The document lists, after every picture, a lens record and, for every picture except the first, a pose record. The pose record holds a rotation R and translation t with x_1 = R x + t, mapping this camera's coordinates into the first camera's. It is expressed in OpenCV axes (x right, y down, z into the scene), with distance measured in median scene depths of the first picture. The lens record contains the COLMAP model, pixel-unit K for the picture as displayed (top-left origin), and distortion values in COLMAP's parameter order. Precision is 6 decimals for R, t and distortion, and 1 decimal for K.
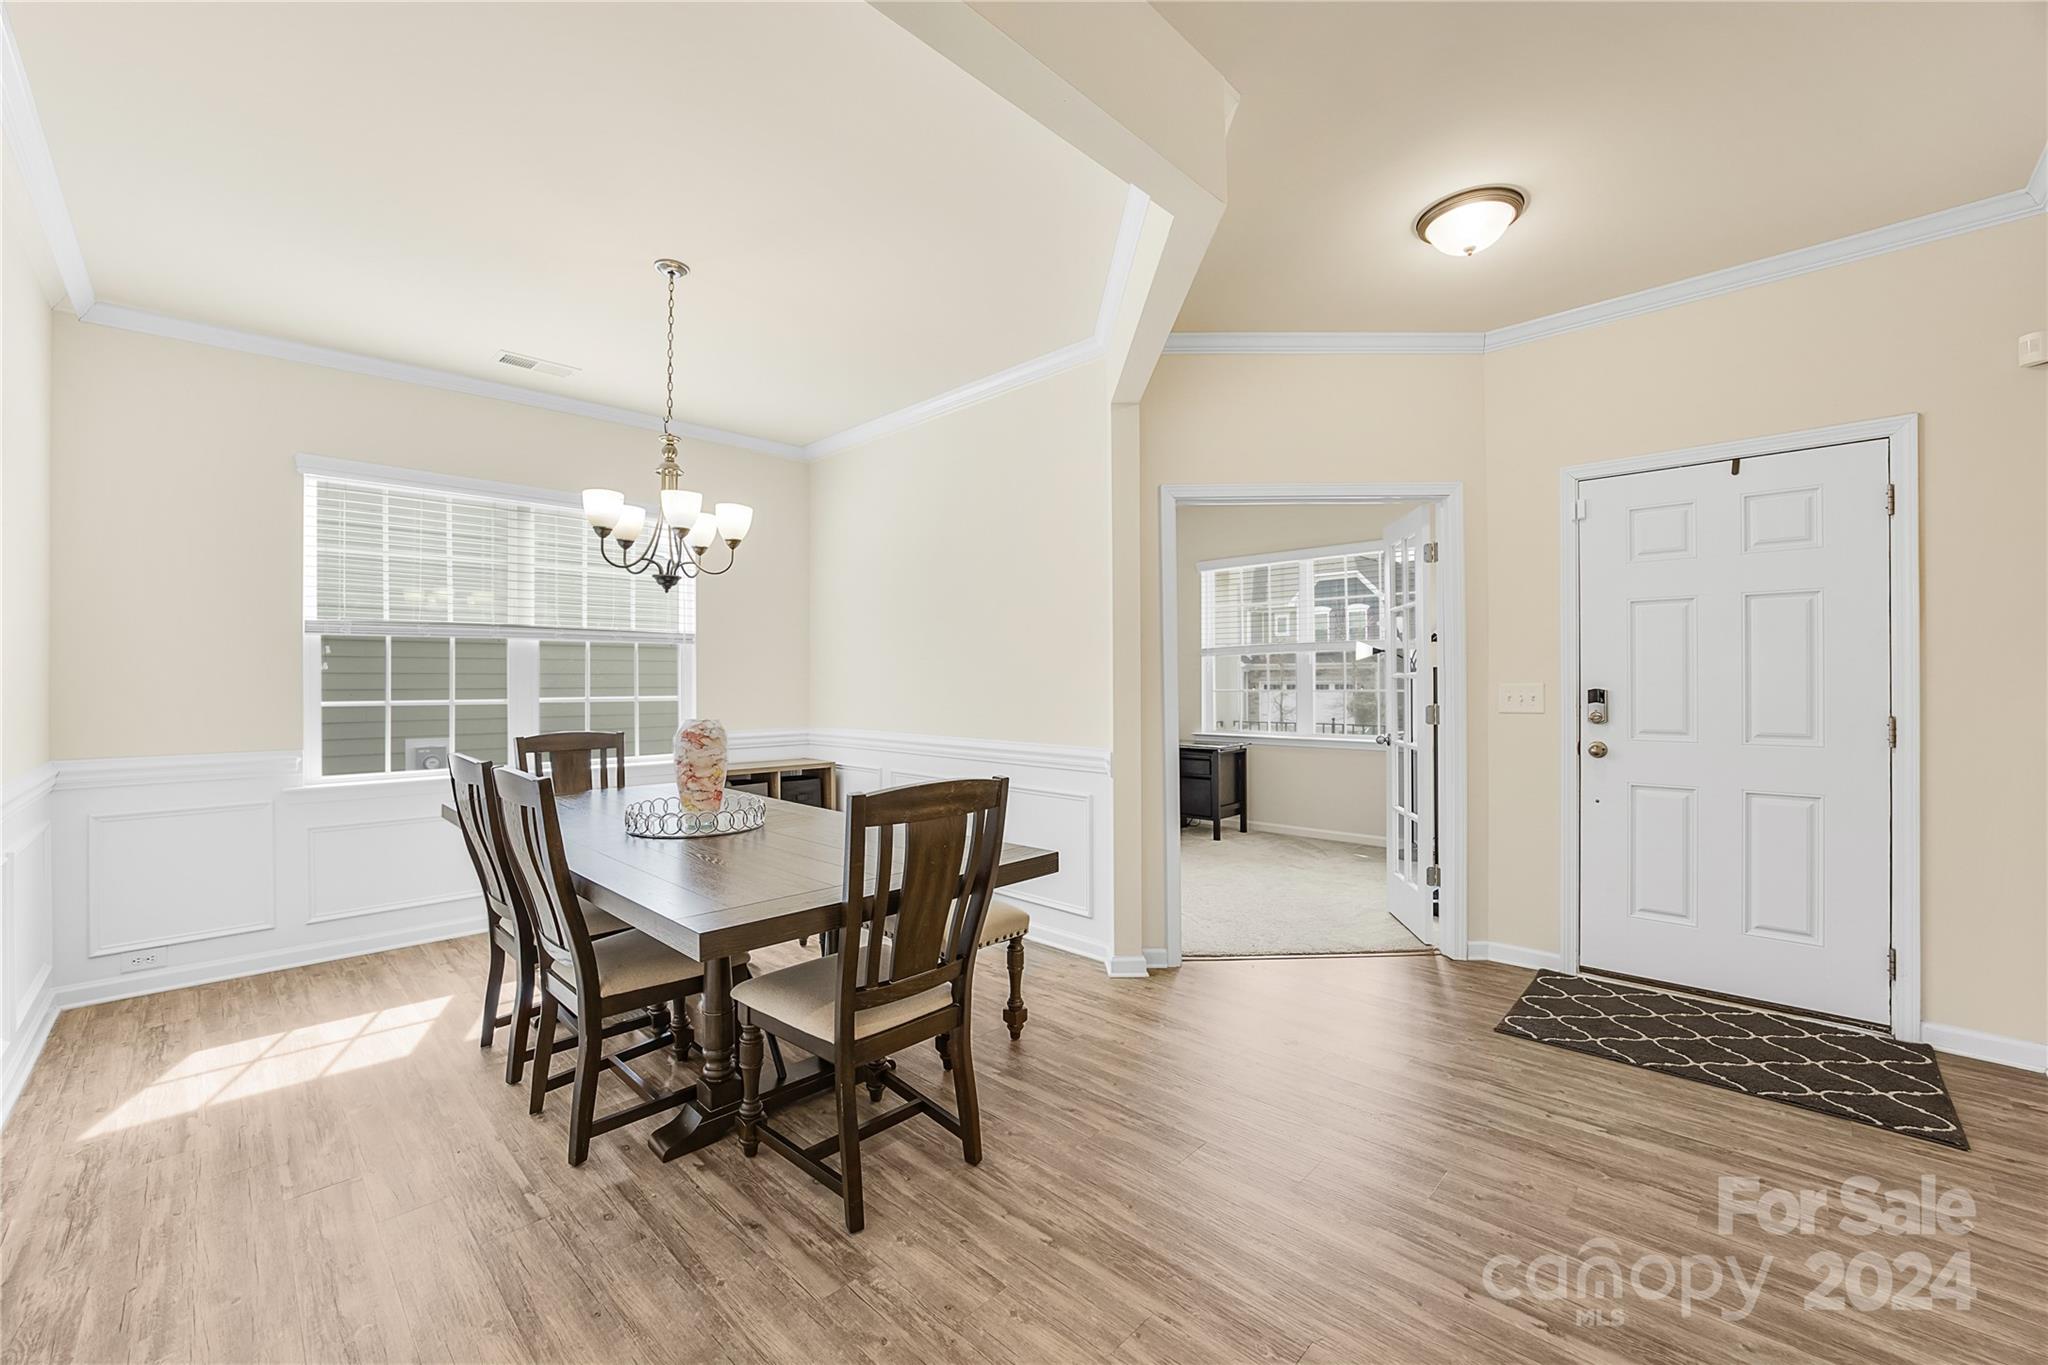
lens RADIAL K [[846.1, 0, 1024.0], [0, 846.1, 682.5], [0, 0, 1]] dist [-0.043518, 0.014211]
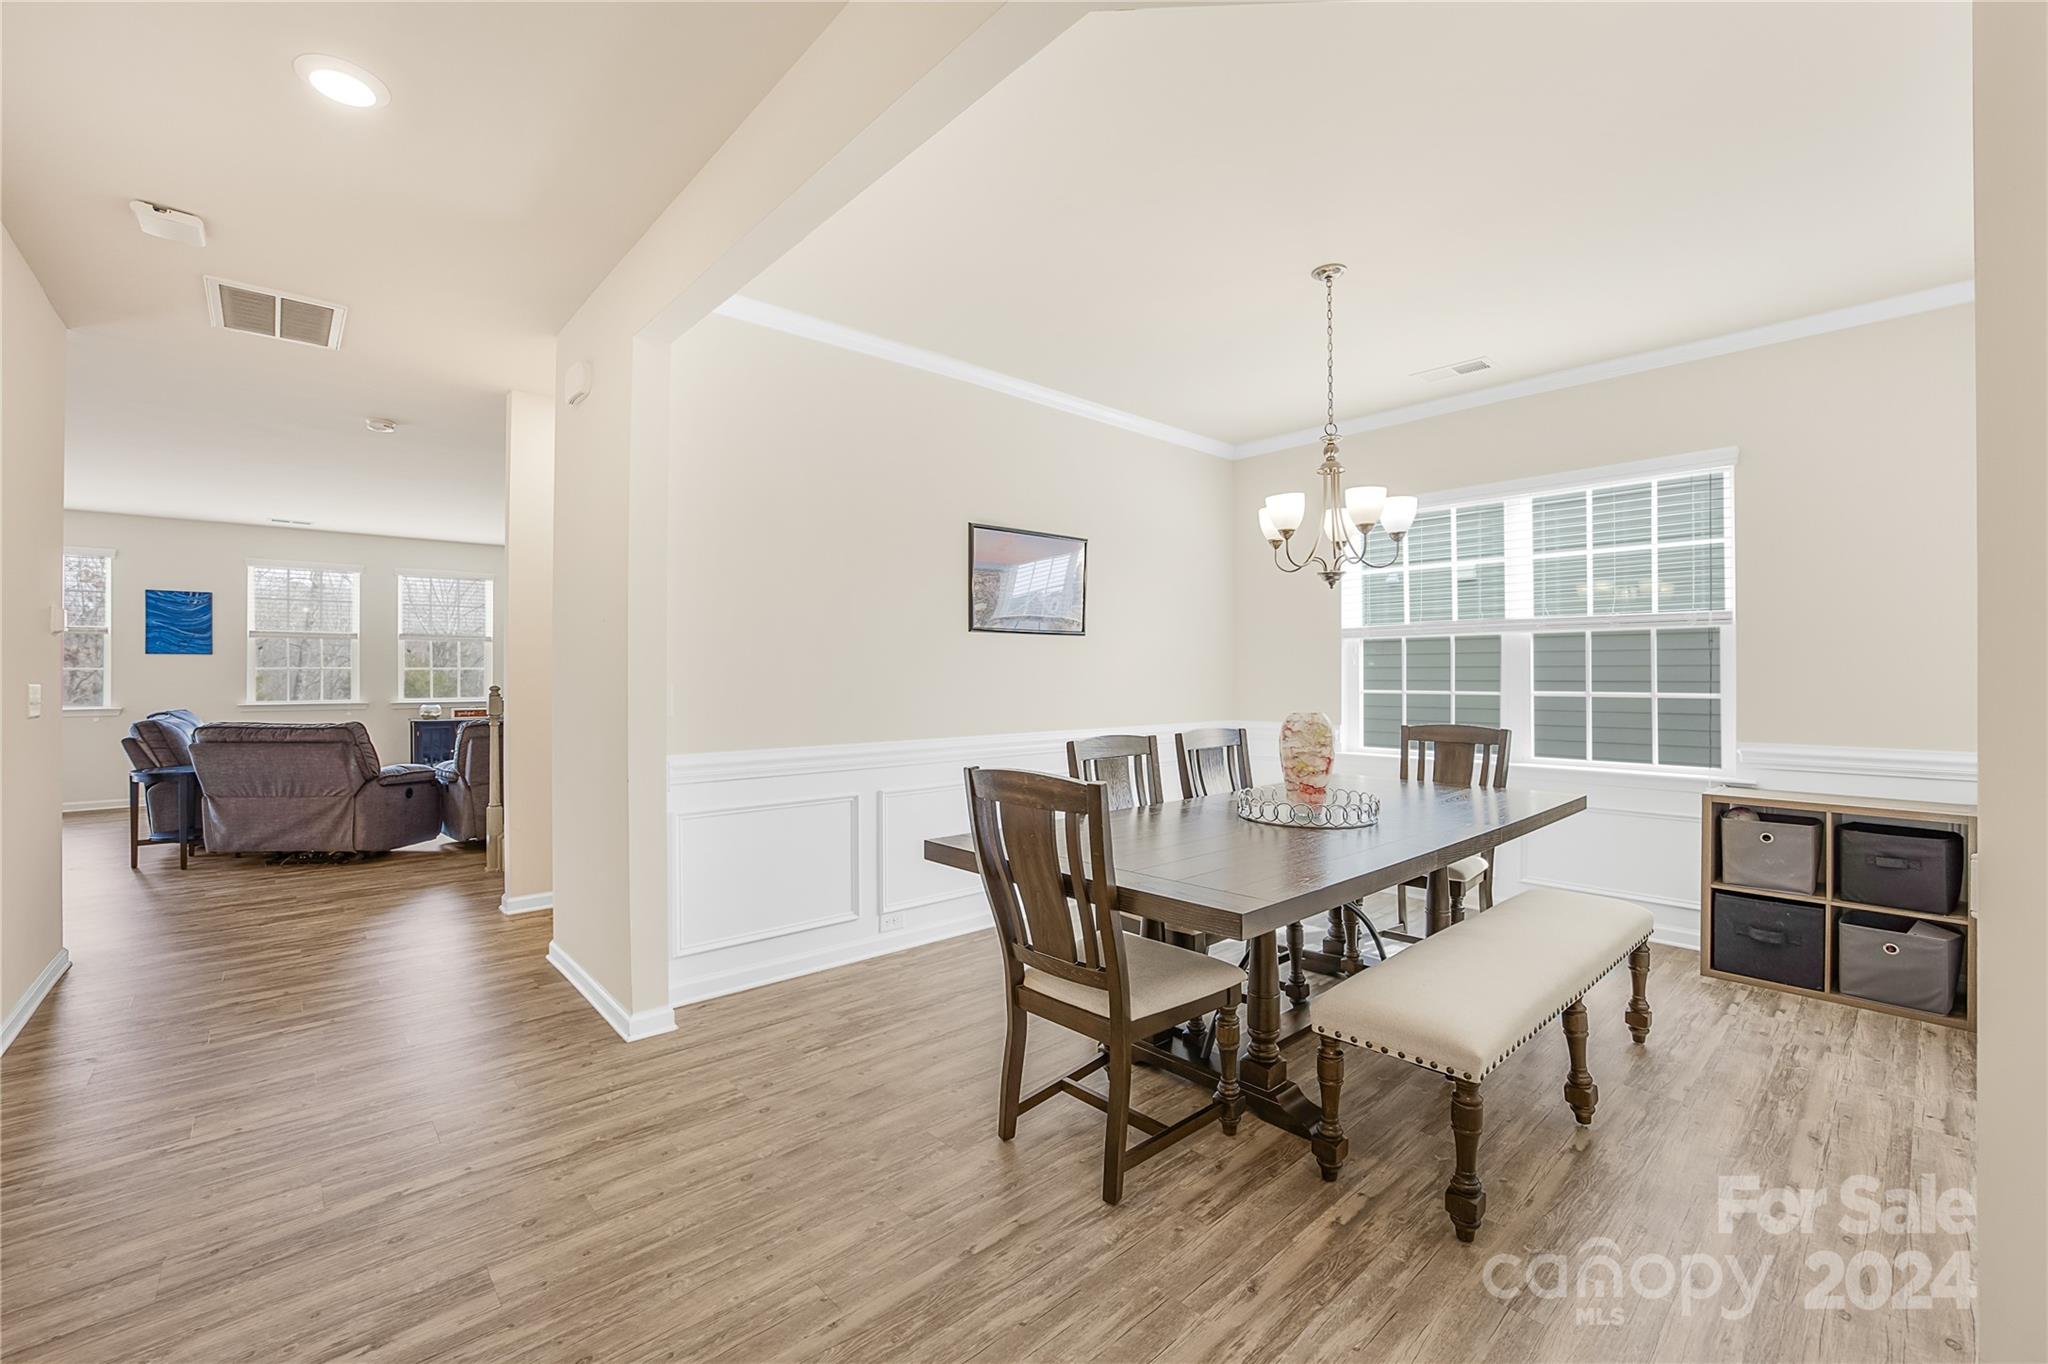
lens RADIAL K [[823.8, 0, 1028.5], [0, 823.8, 670.9], [0, 0, 1]] dist [-0.039945, 0.013204]
pose [[-0.058395, -0.003068, -0.998289, 0.463469], [-0.000686, 0.999995, -0.003033, -0.002100], [0.998293, 0.000508, -0.058397, 0.533521]]
